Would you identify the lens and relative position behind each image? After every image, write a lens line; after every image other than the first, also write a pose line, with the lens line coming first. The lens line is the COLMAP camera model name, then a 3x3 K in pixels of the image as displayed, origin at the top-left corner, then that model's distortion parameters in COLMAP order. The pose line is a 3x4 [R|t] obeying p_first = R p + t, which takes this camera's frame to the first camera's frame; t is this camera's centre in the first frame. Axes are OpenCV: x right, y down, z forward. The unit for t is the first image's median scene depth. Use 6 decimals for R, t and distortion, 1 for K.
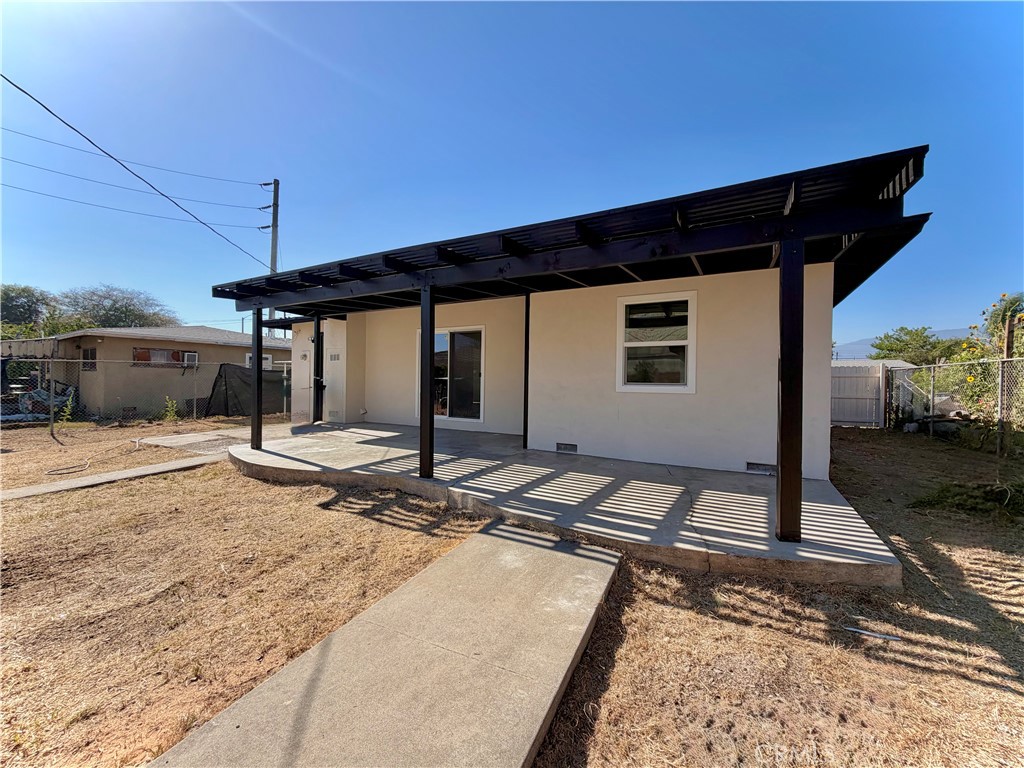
lens RADIAL K [[407.1, 0, 516.0], [0, 407.1, 385.4], [0, 0, 1]] dist [-0.000618, 0.000157]
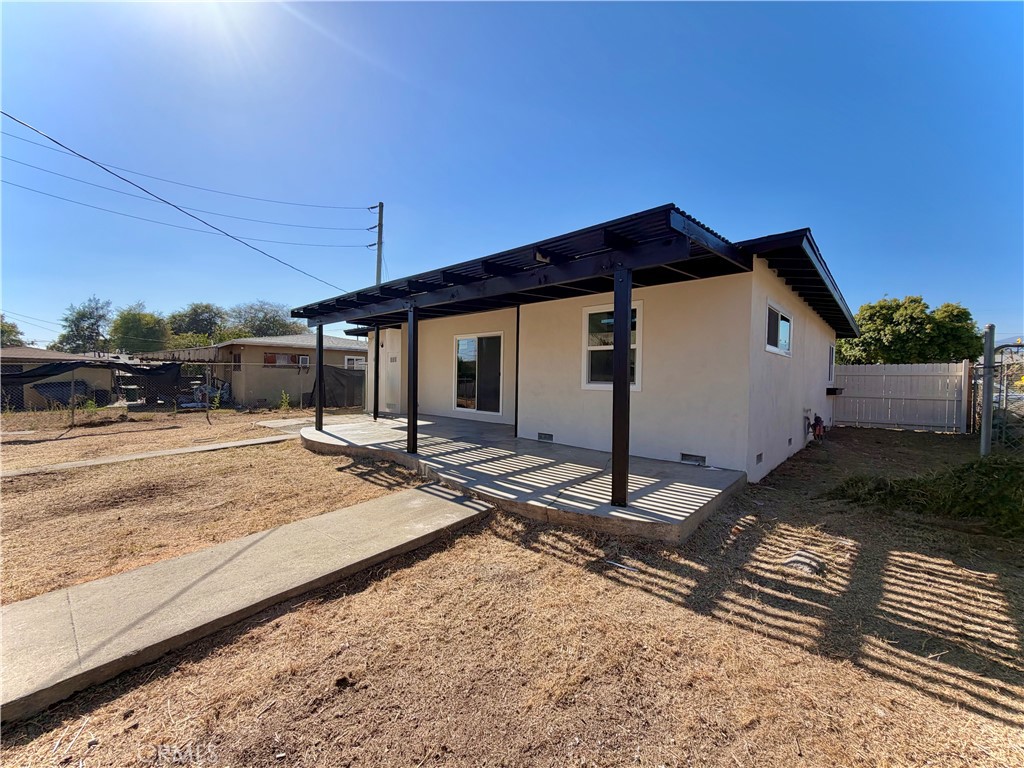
lens RADIAL K [[407.1, 0, 516.0], [0, 407.1, 385.4], [0, 0, 1]] dist [-0.000618, 0.000157]
pose [[0.972310, 0.005942, -0.233620, 0.387364], [-0.004877, 0.999975, 0.005139, -0.000722], [0.233645, -0.003857, 0.972314, -0.188559]]
